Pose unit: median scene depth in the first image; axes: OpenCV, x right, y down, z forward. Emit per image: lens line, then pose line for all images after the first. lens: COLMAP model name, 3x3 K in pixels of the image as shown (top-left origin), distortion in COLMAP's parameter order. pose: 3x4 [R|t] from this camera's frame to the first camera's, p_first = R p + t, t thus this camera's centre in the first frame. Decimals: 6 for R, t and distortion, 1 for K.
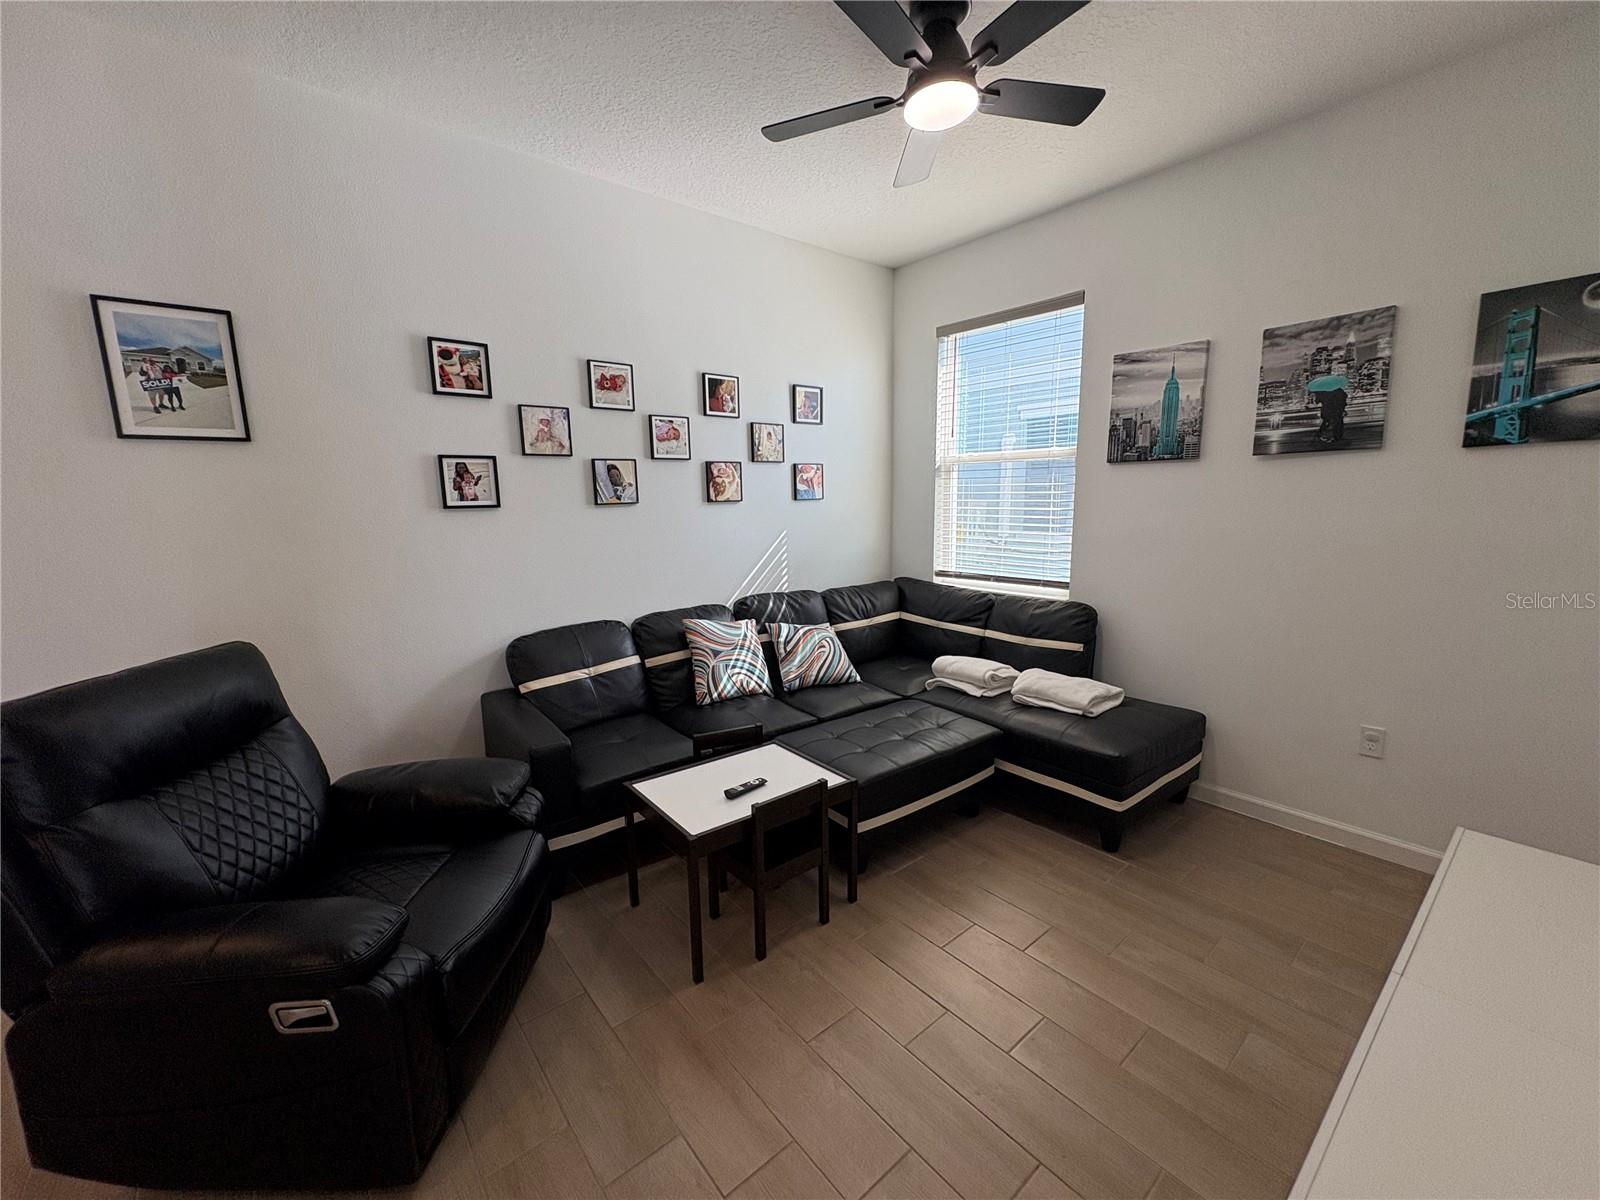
lens RADIAL K [[637.9, 0, 803.1], [0, 637.9, 600.9], [0, 0, 1]] dist [-0.001140, 0.000153]
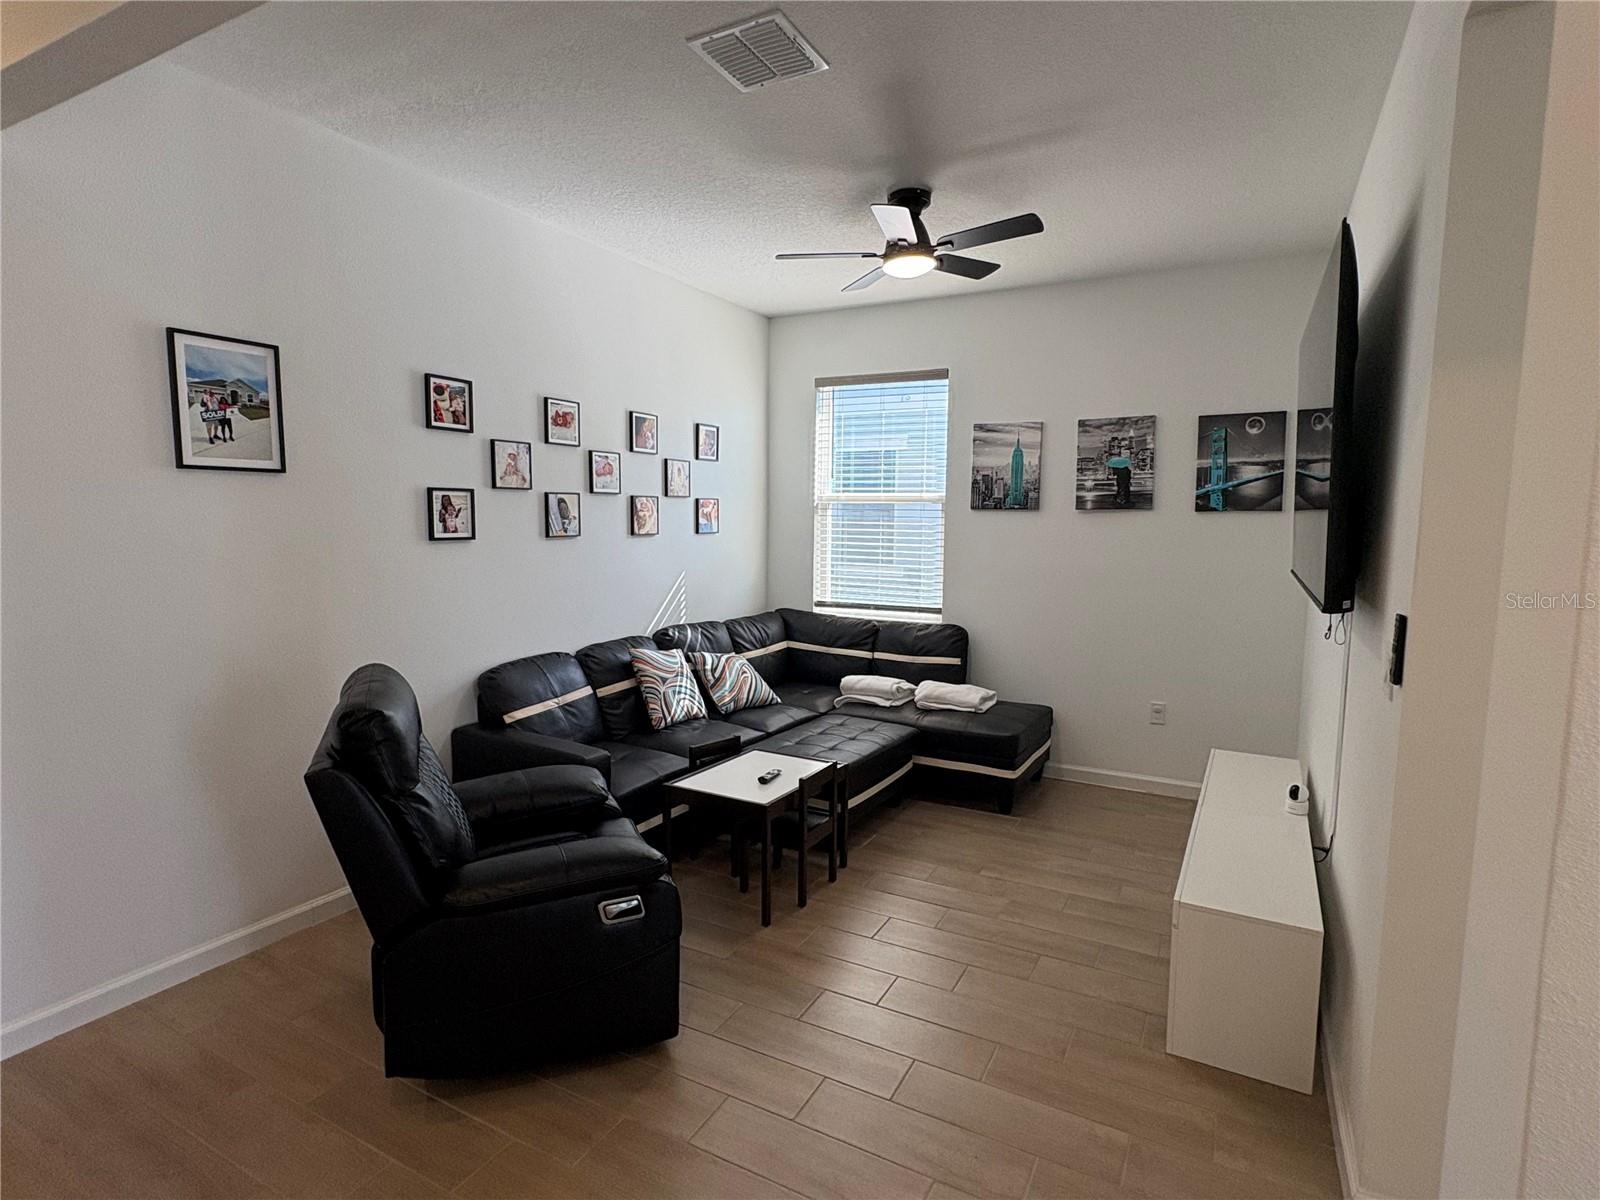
lens RADIAL K [[854.5, 0, 794.1], [0, 854.5, 601.6], [0, 0, 1]] dist [0.000372, -0.000381]
pose [[0.924655, -0.013660, 0.380561, -0.513960], [0.037835, 0.997707, -0.056116, 0.044140], [-0.378922, 0.066286, 0.923052, -0.414404]]
